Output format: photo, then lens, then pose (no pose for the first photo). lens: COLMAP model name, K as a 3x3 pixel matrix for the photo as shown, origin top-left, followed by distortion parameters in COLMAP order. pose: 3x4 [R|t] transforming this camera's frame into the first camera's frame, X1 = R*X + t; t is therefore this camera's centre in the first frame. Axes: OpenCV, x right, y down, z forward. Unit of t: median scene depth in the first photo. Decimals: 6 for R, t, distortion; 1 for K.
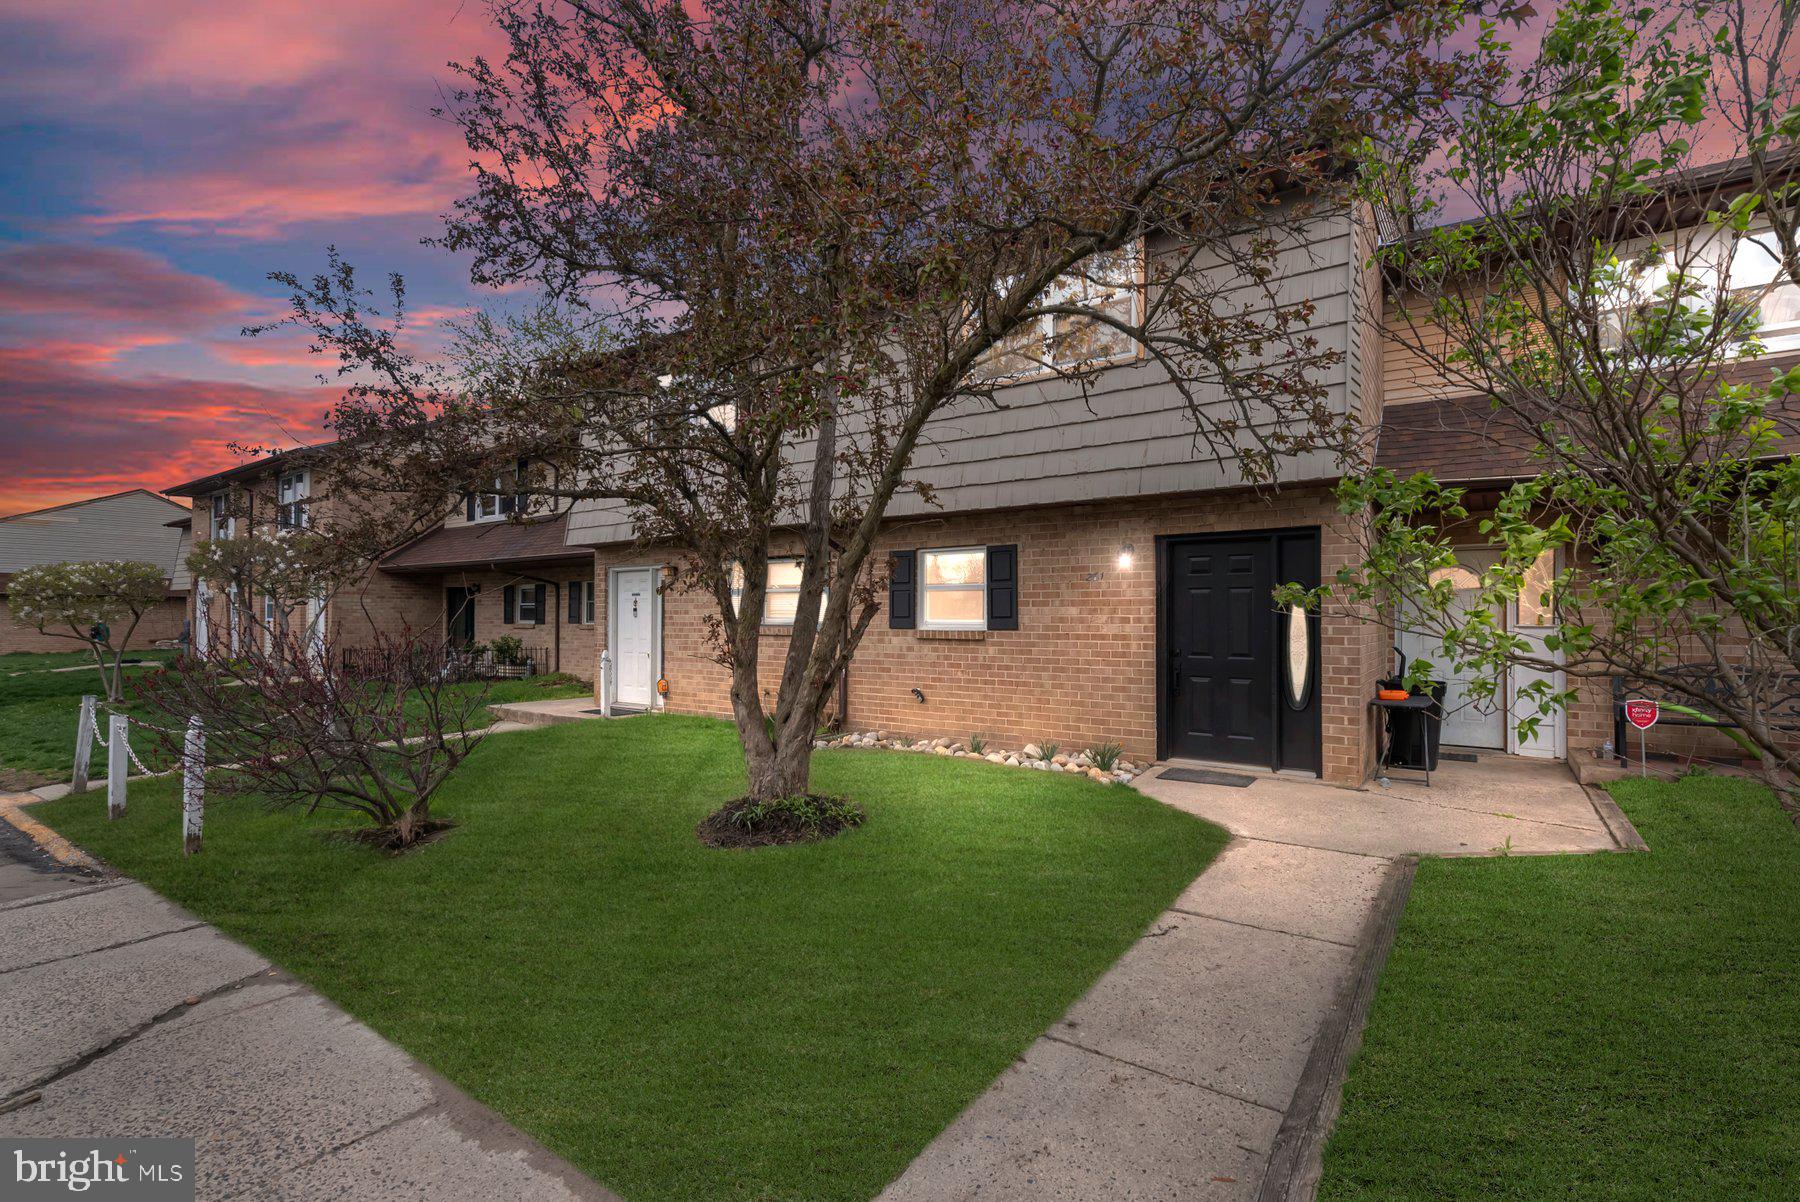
lens RADIAL K [[832.1, 0, 894.3], [0, 832.1, 604.9], [0, 0, 1]] dist [-0.007758, 0.000086]
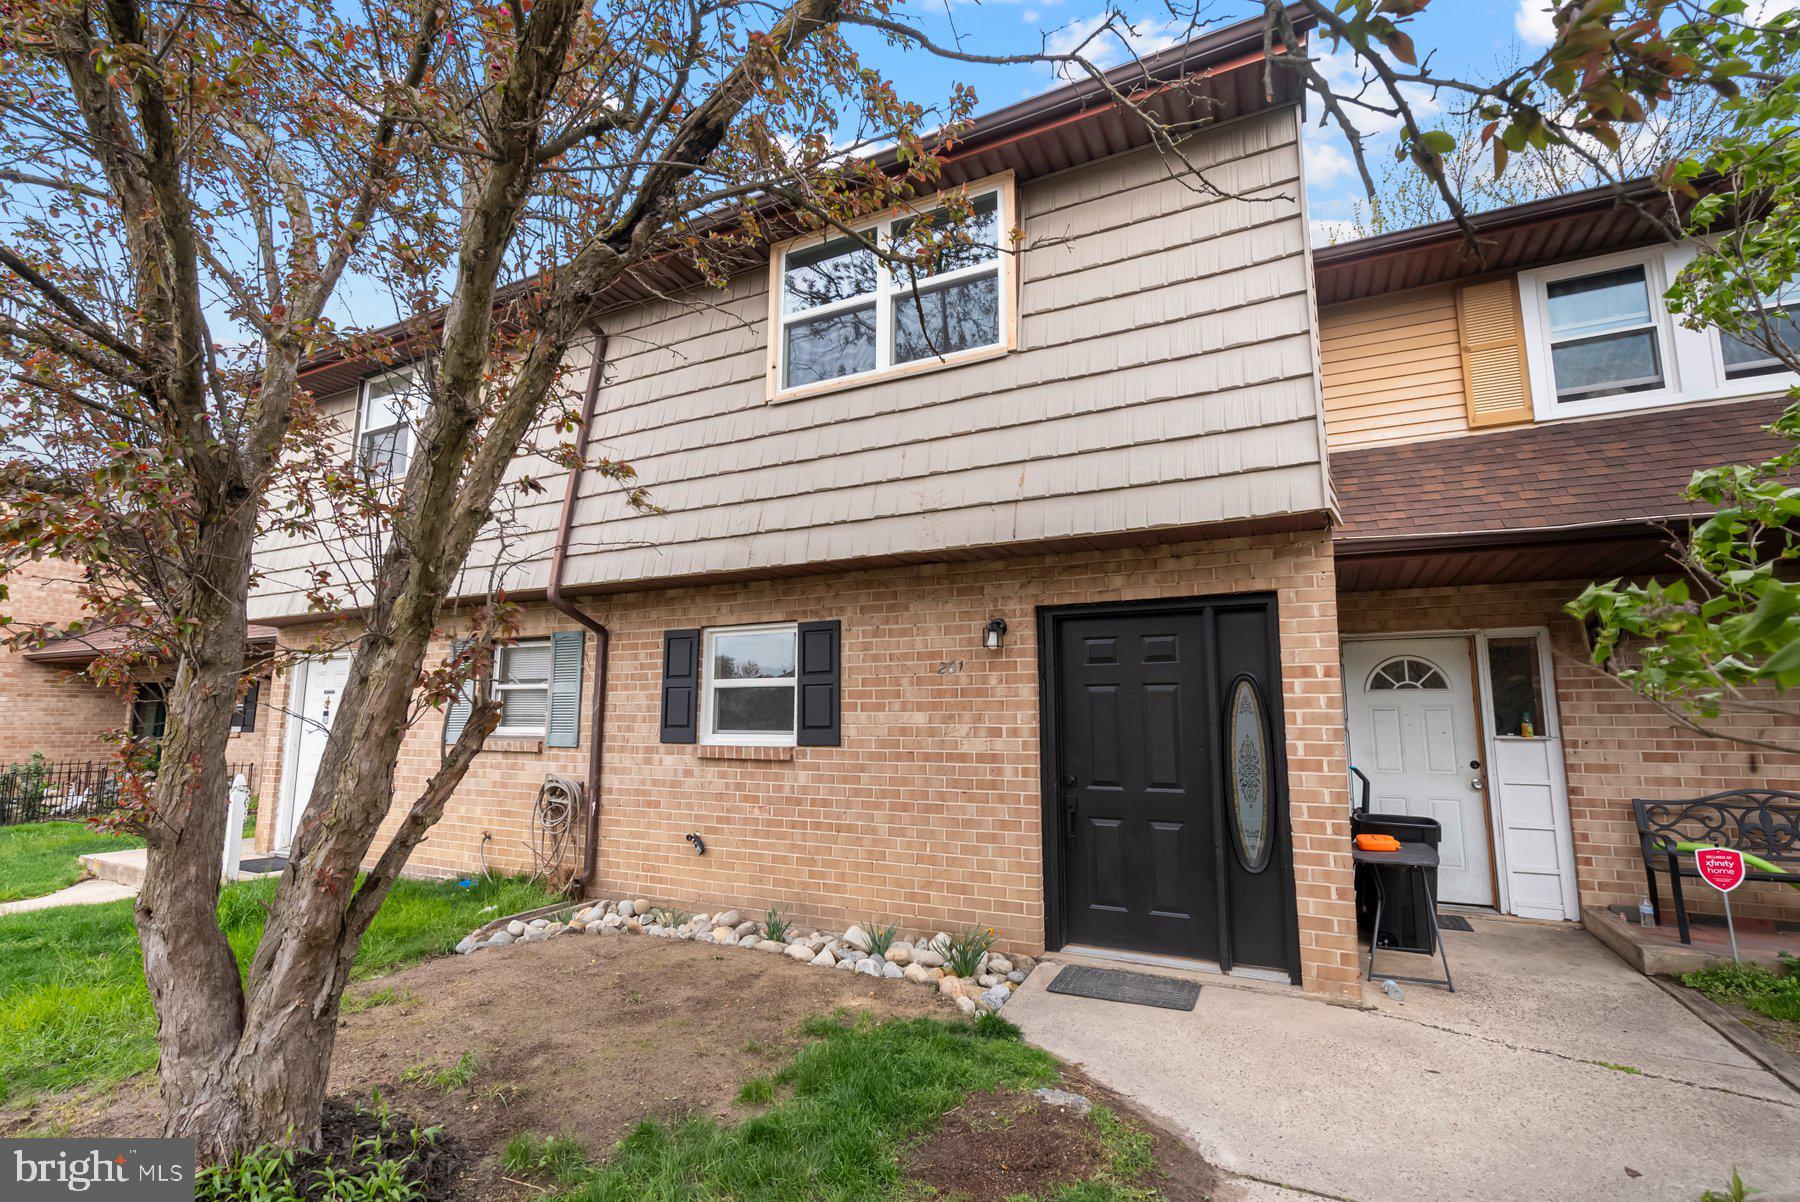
lens RADIAL K [[832.1, 0, 894.3], [0, 832.1, 604.9], [0, 0, 1]] dist [-0.007758, 0.000086]
pose [[0.988150, 0.021707, 0.151949, 0.093792], [-0.002807, 0.992340, -0.123507, -0.000152], [-0.153466, 0.121617, 0.980641, 0.344702]]
